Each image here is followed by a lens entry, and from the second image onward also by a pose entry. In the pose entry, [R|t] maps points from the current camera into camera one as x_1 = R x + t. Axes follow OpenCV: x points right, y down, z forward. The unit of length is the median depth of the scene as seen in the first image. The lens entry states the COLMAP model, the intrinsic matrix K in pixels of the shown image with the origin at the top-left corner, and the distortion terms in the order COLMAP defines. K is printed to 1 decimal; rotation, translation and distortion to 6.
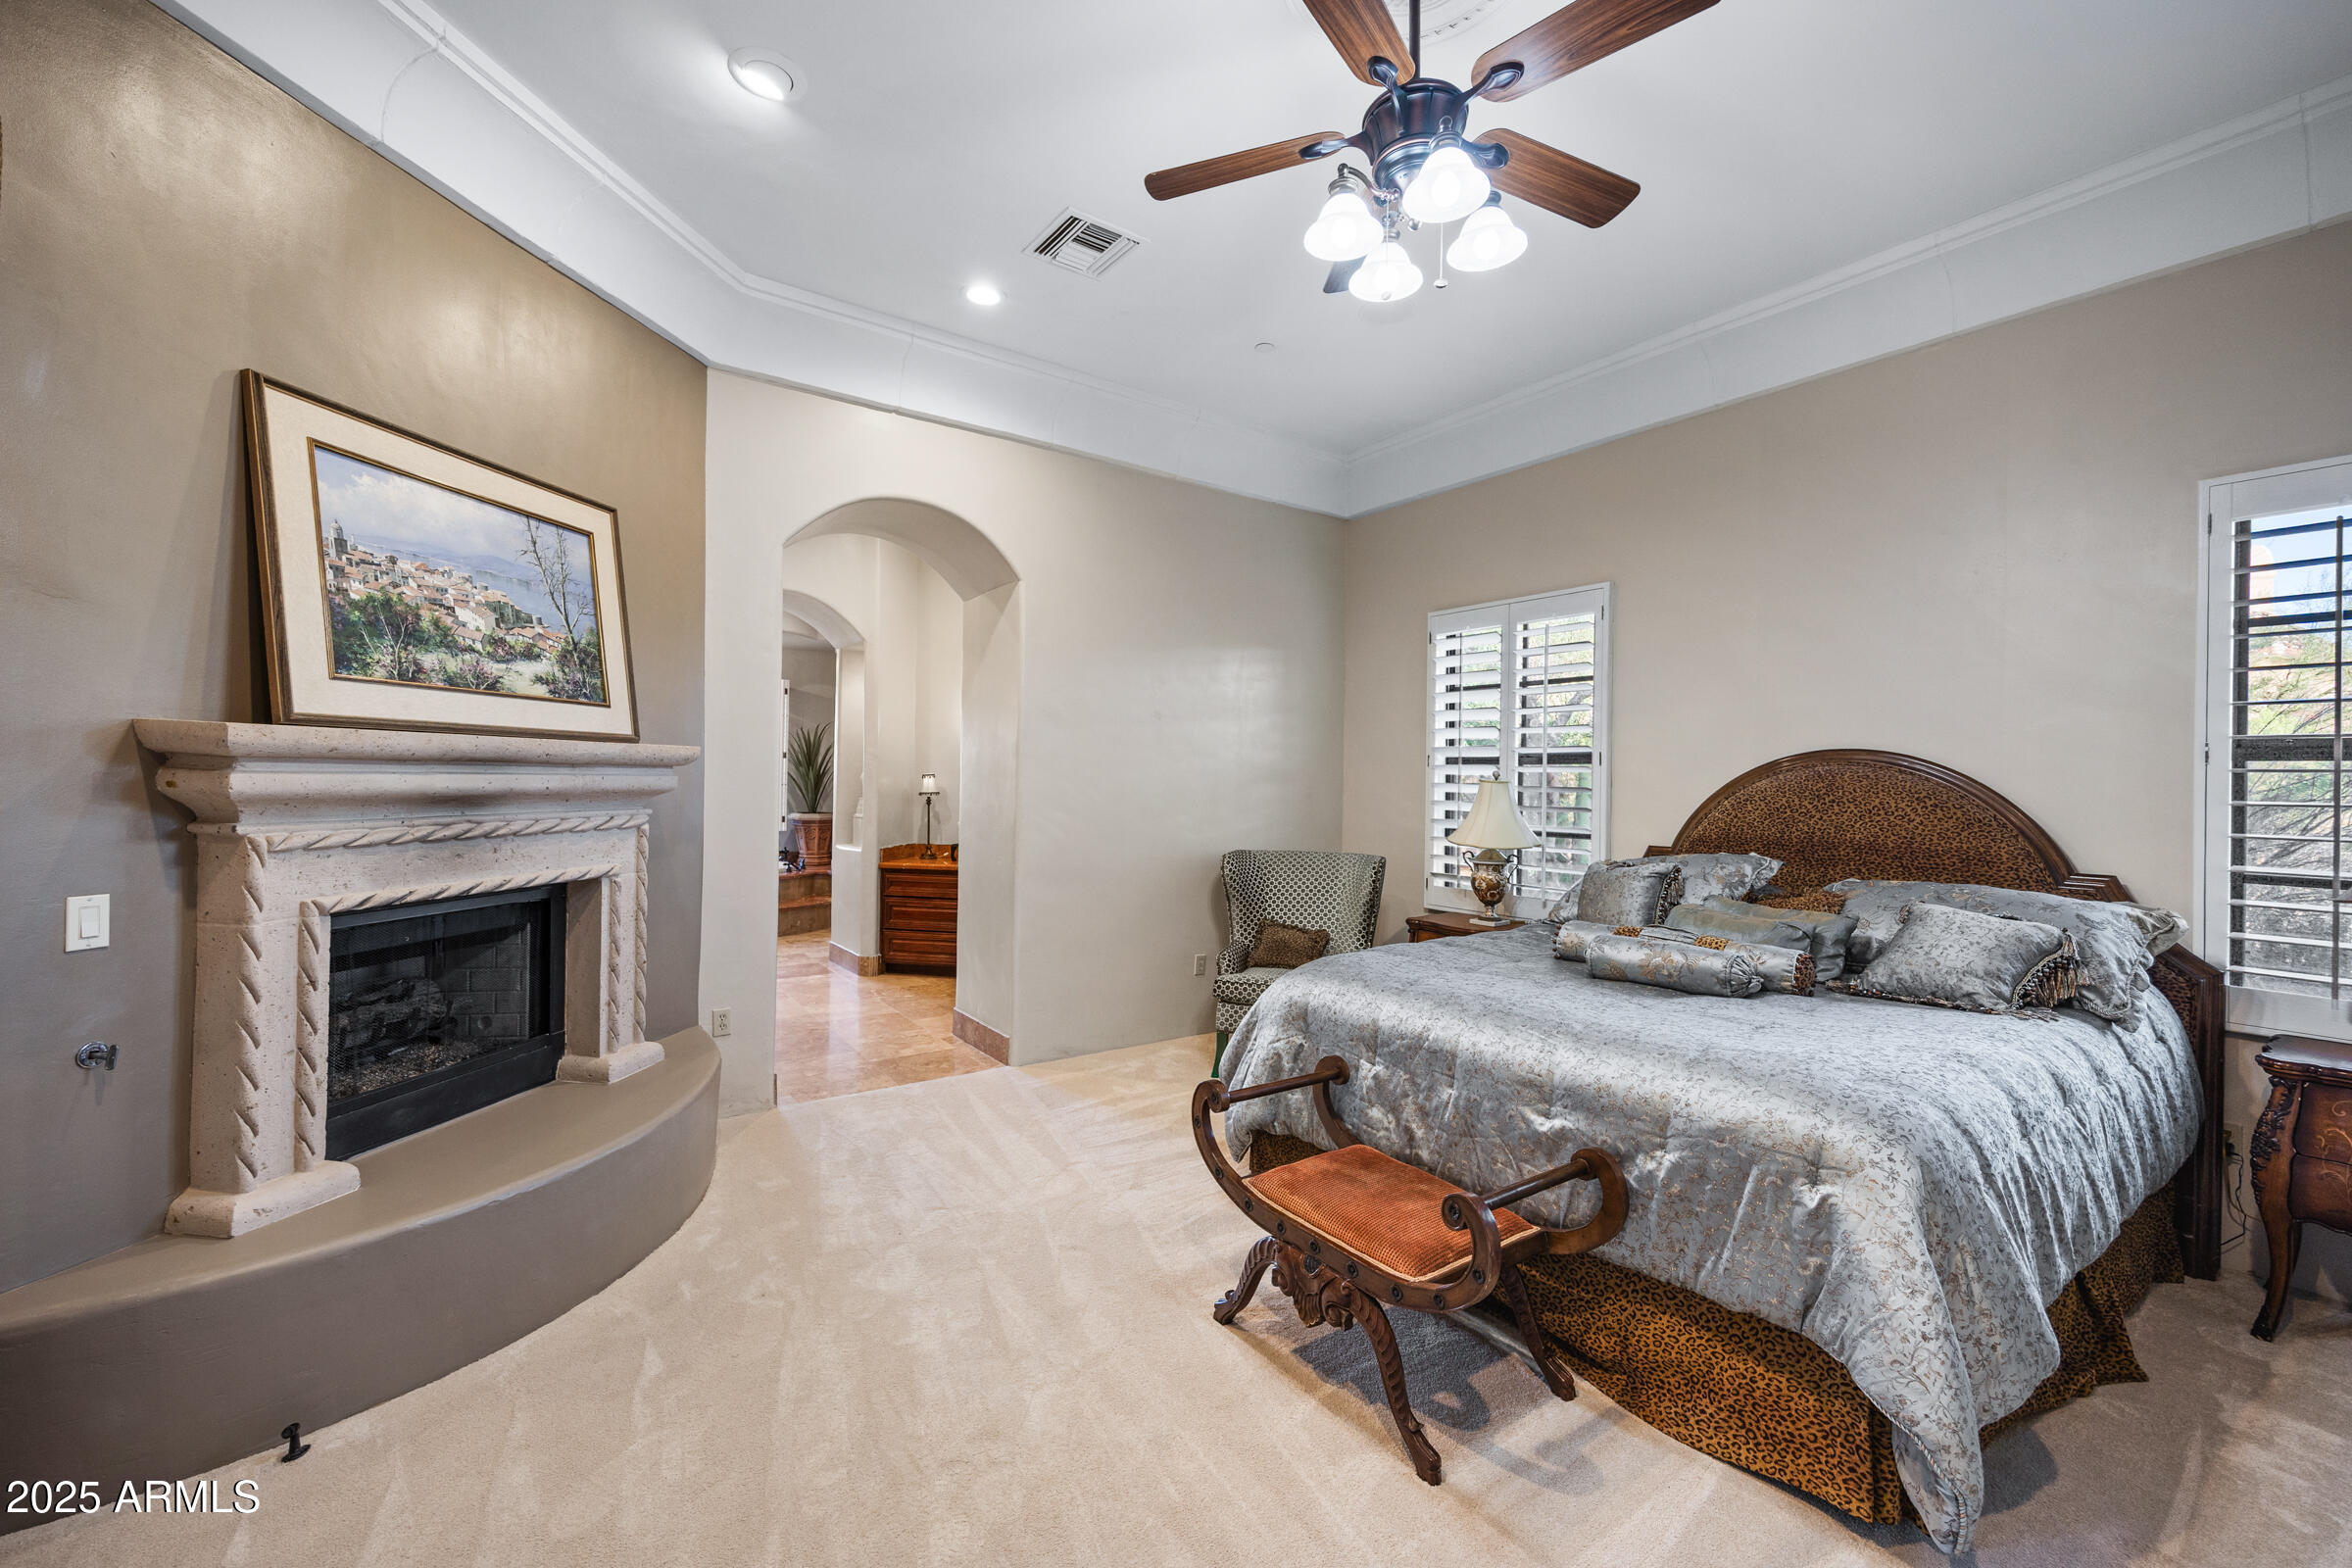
lens RADIAL K [[959.6, 0, 1167.1], [0, 959.6, 784.5], [0, 0, 1]] dist [0.004572, -0.001047]
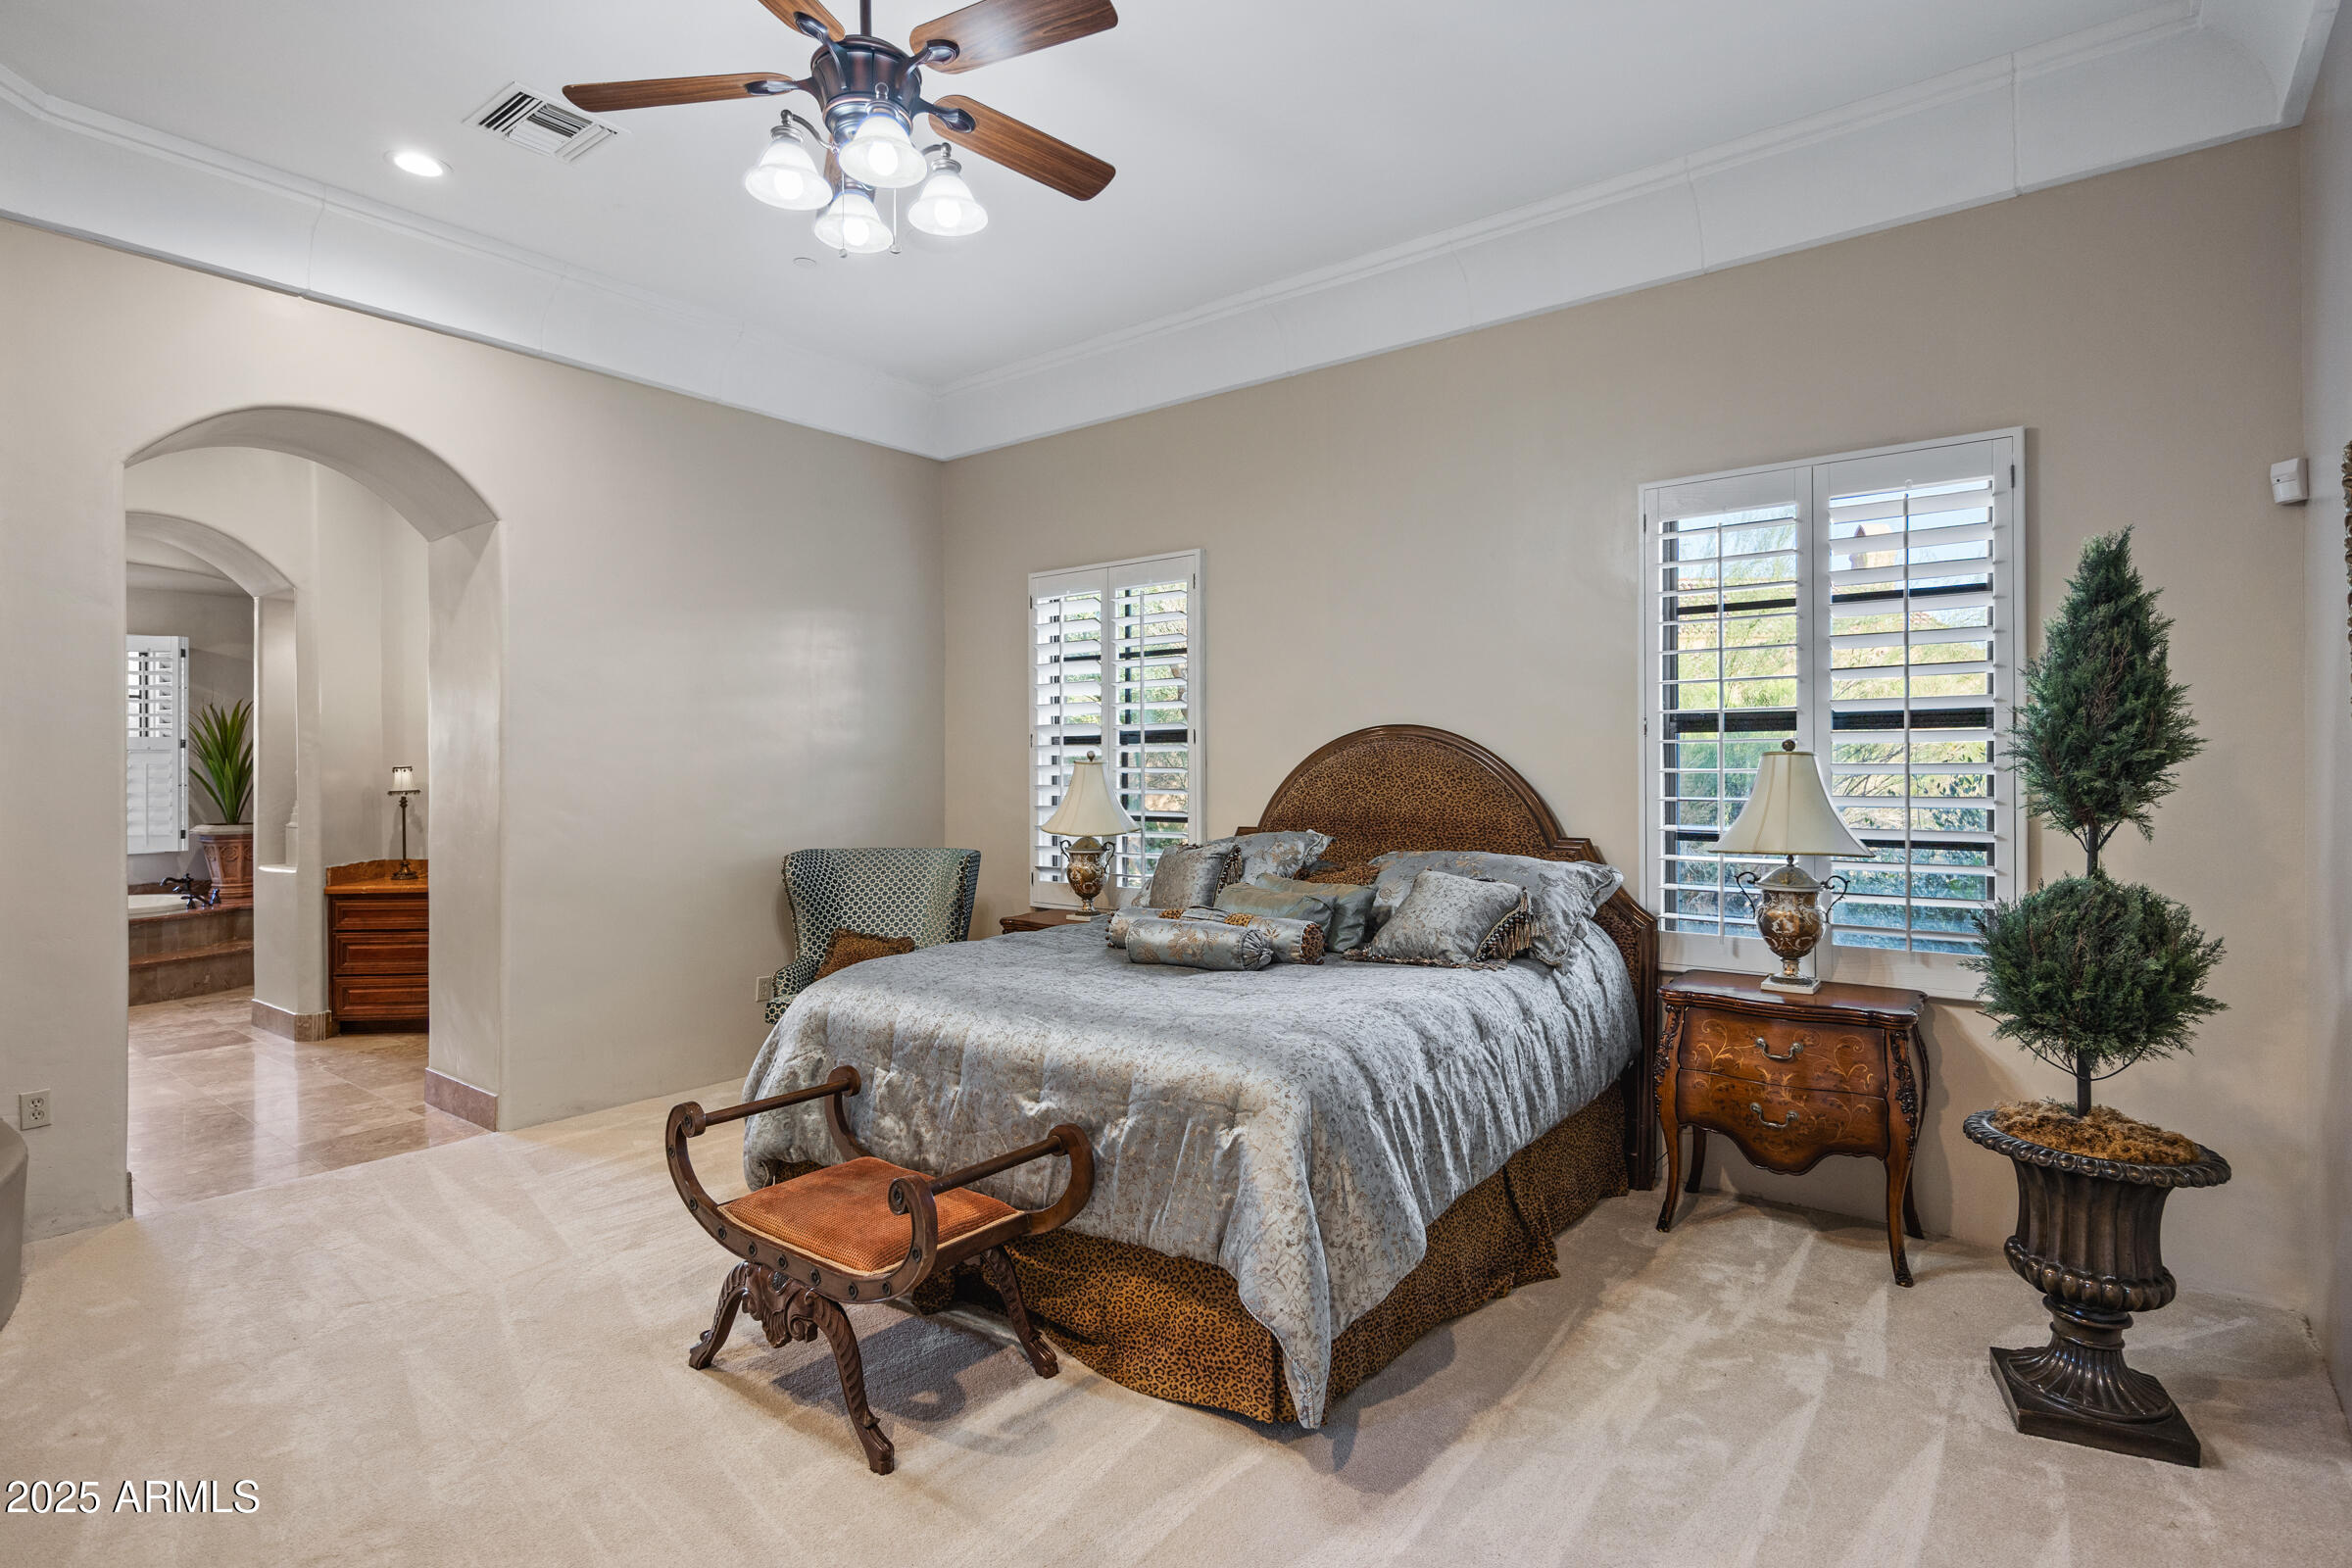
lens RADIAL K [[1182.4, 0, 1167.4], [0, 1182.4, 773.1], [0, 0, 1]] dist [0.004361, -0.001292]
pose [[0.955754, -0.020702, 0.293437, 0.132471], [0.020004, 0.999785, 0.005380, 0.003615], [-0.293485, 0.000728, 0.955963, -0.155943]]
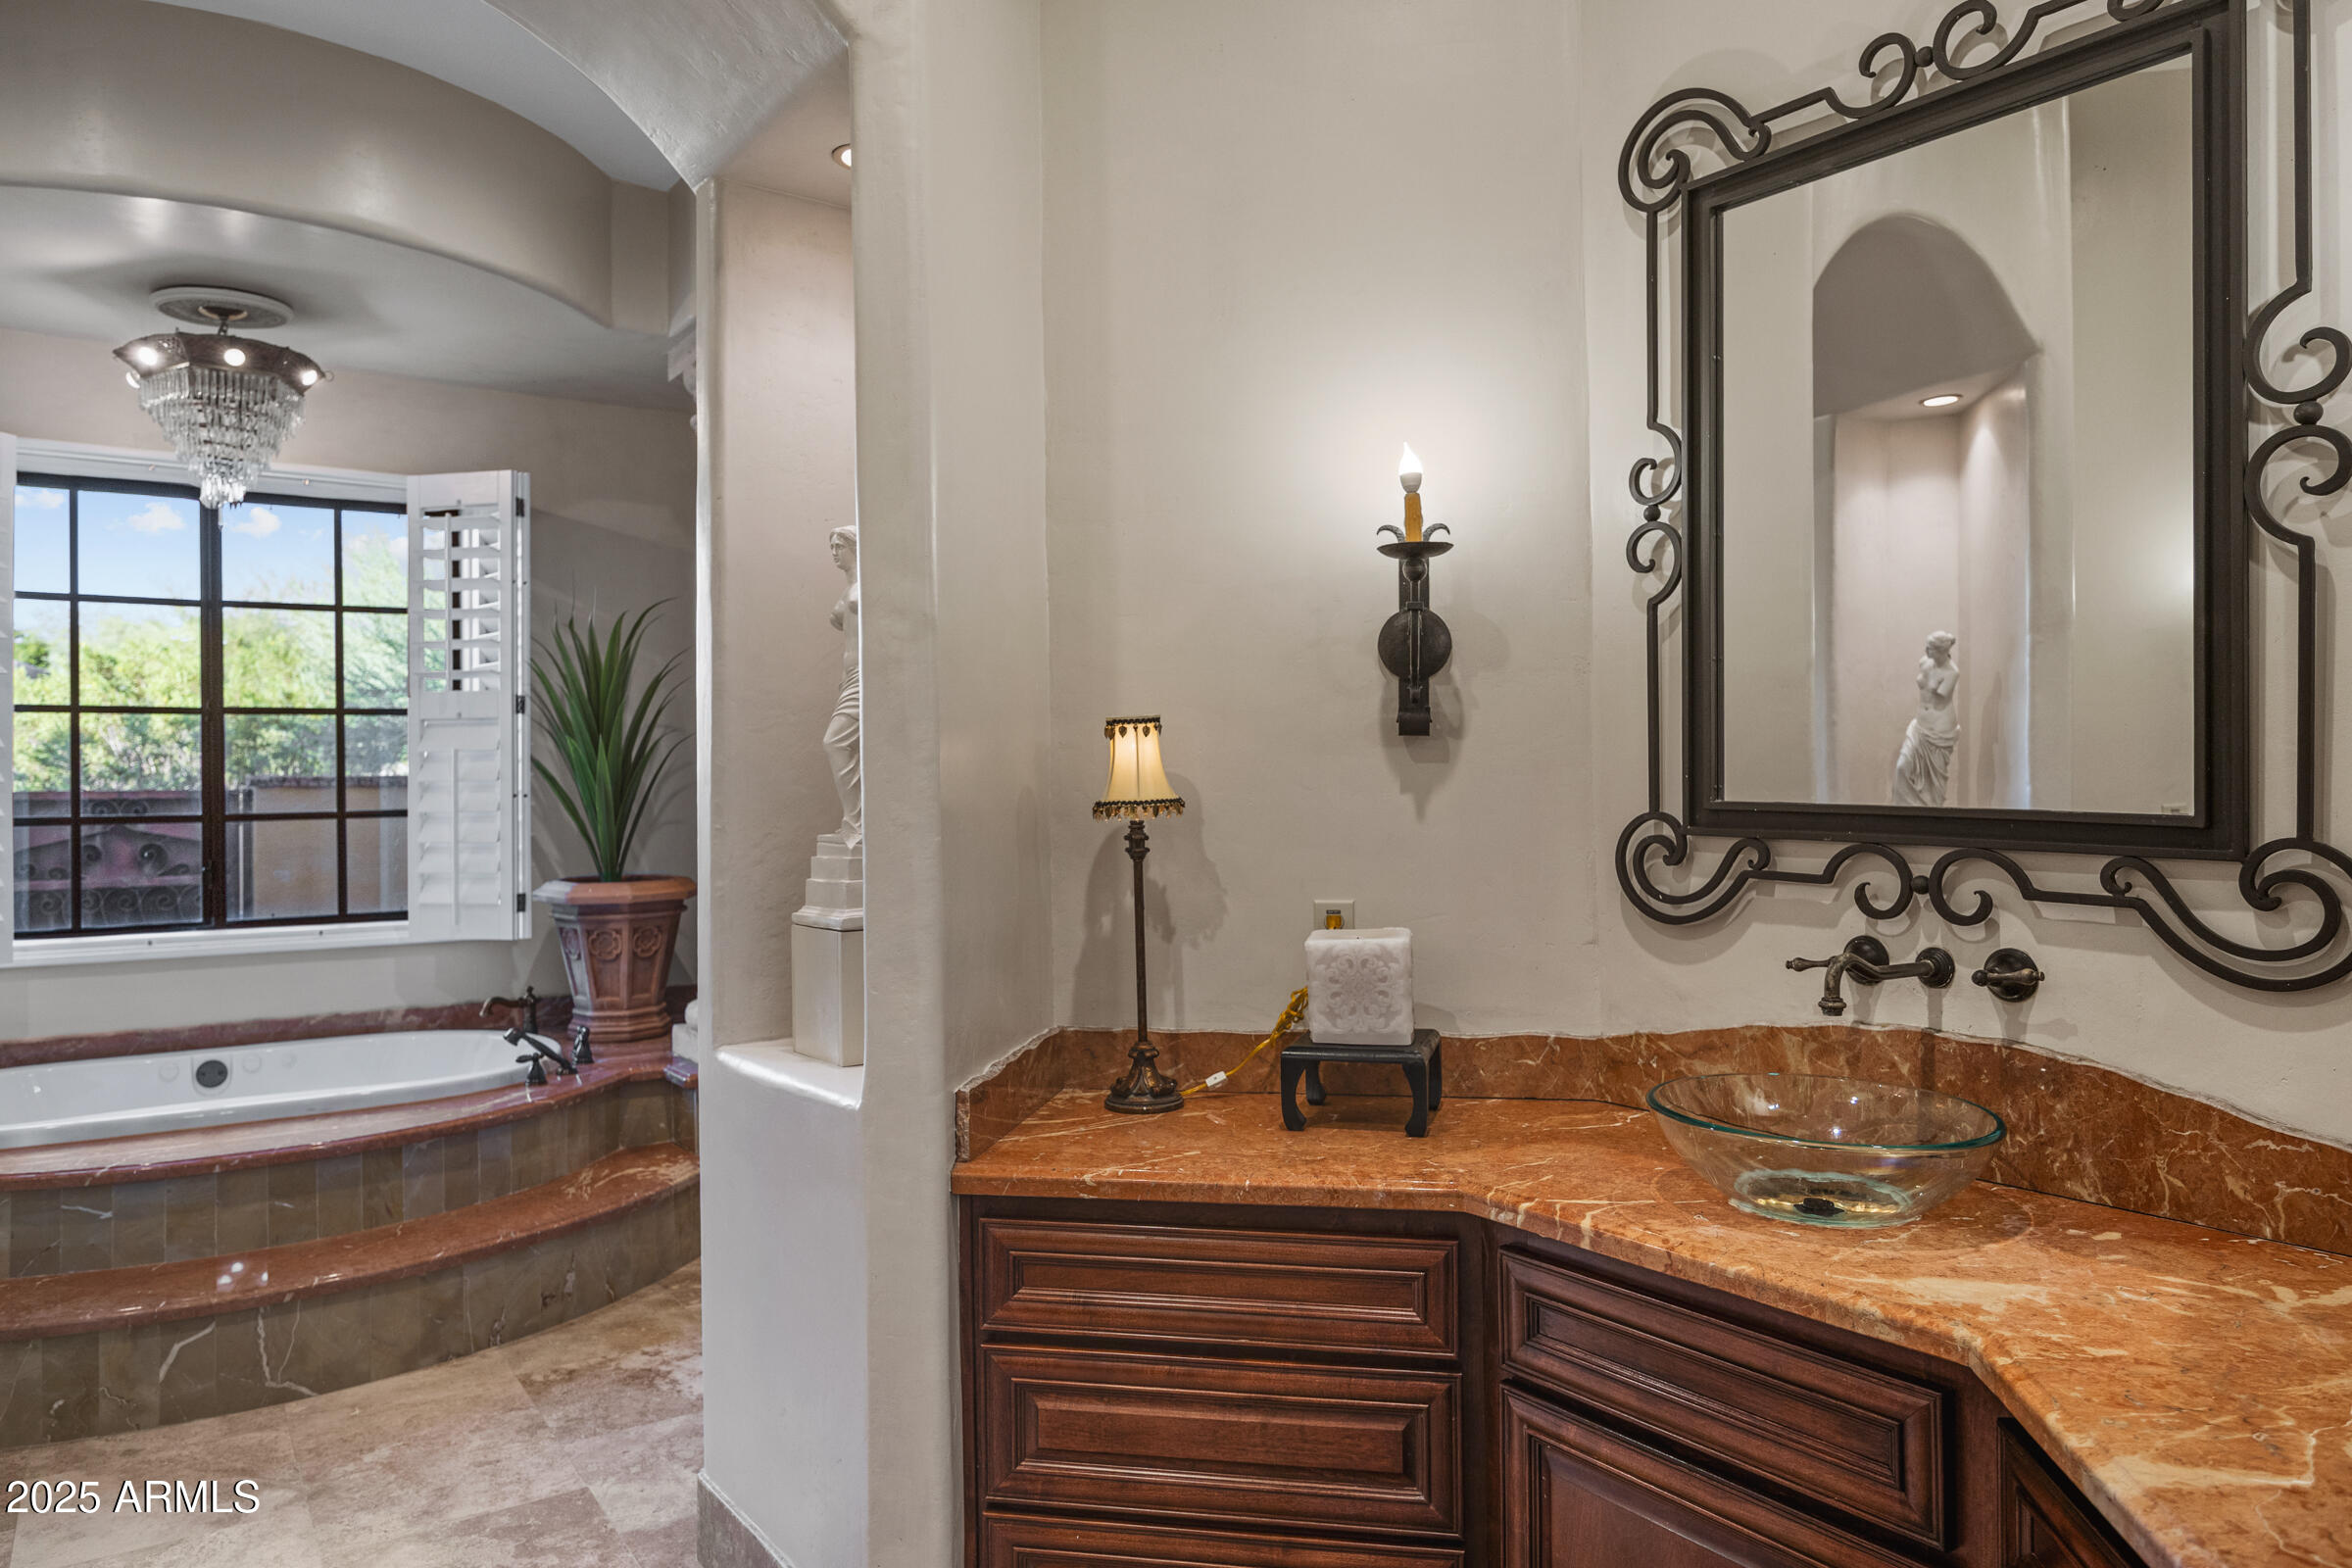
lens RADIAL K [[1676.9, 0, 1195.8], [0, 1676.9, 784.3], [0, 0, 1]] dist [0.007645, -0.000630]
pose [[0.999522, -0.025765, -0.017097, -0.590567], [0.025696, 0.999661, -0.004232, 0.017160], [0.017201, 0.003791, 0.999845, 1.600177]]
